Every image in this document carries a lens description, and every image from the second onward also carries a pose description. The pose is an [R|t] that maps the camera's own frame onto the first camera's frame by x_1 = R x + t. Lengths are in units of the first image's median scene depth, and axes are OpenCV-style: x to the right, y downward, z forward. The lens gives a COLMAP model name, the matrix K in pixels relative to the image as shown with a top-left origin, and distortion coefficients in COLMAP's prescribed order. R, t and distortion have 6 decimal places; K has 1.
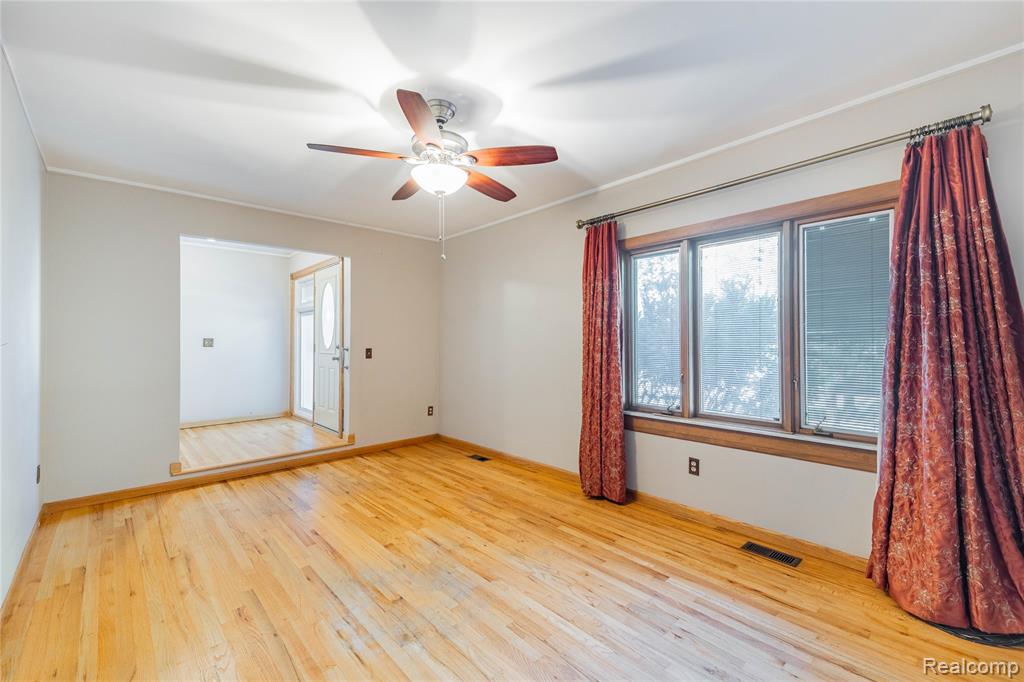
lens RADIAL K [[427.4, 0, 512.0], [0, 427.4, 341.0], [0, 0, 1]] dist [0.038610, -0.000554]
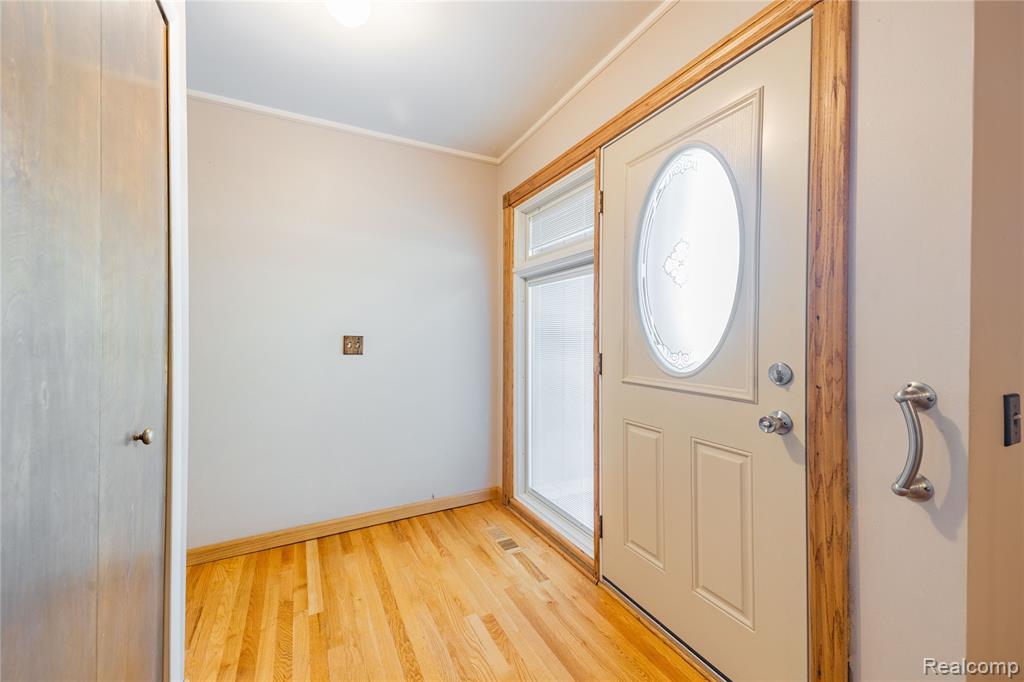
lens RADIAL K [[415.8, 0, 512.6], [0, 415.8, 338.0], [0, 0, 1]] dist [0.053905, -0.018827]
pose [[0.961863, 0.004363, -0.273497, -0.581458], [-0.001183, 0.999930, 0.011792, -0.011891], [0.273529, -0.011019, 0.961801, 0.869736]]
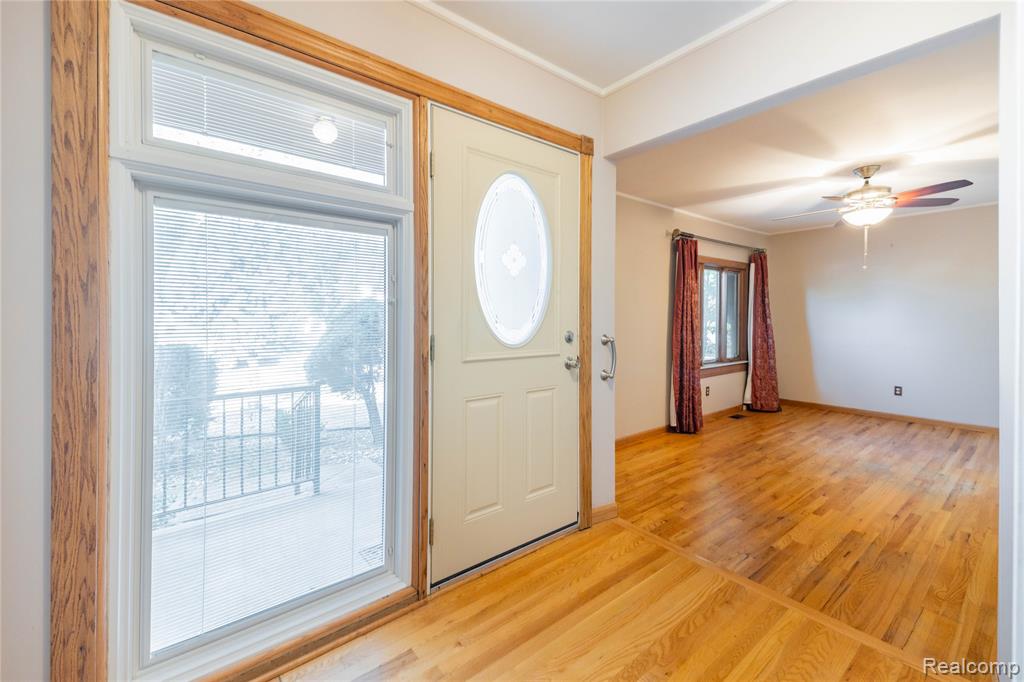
lens RADIAL K [[423.4, 0, 506.4], [0, 423.4, 321.1], [0, 0, 1]] dist [0.019715, -0.000161]
pose [[0.075323, -0.005345, 0.997145, -1.027275], [-0.005104, 0.999970, 0.005745, -0.005924], [-0.997146, -0.005522, 0.075293, 1.243204]]
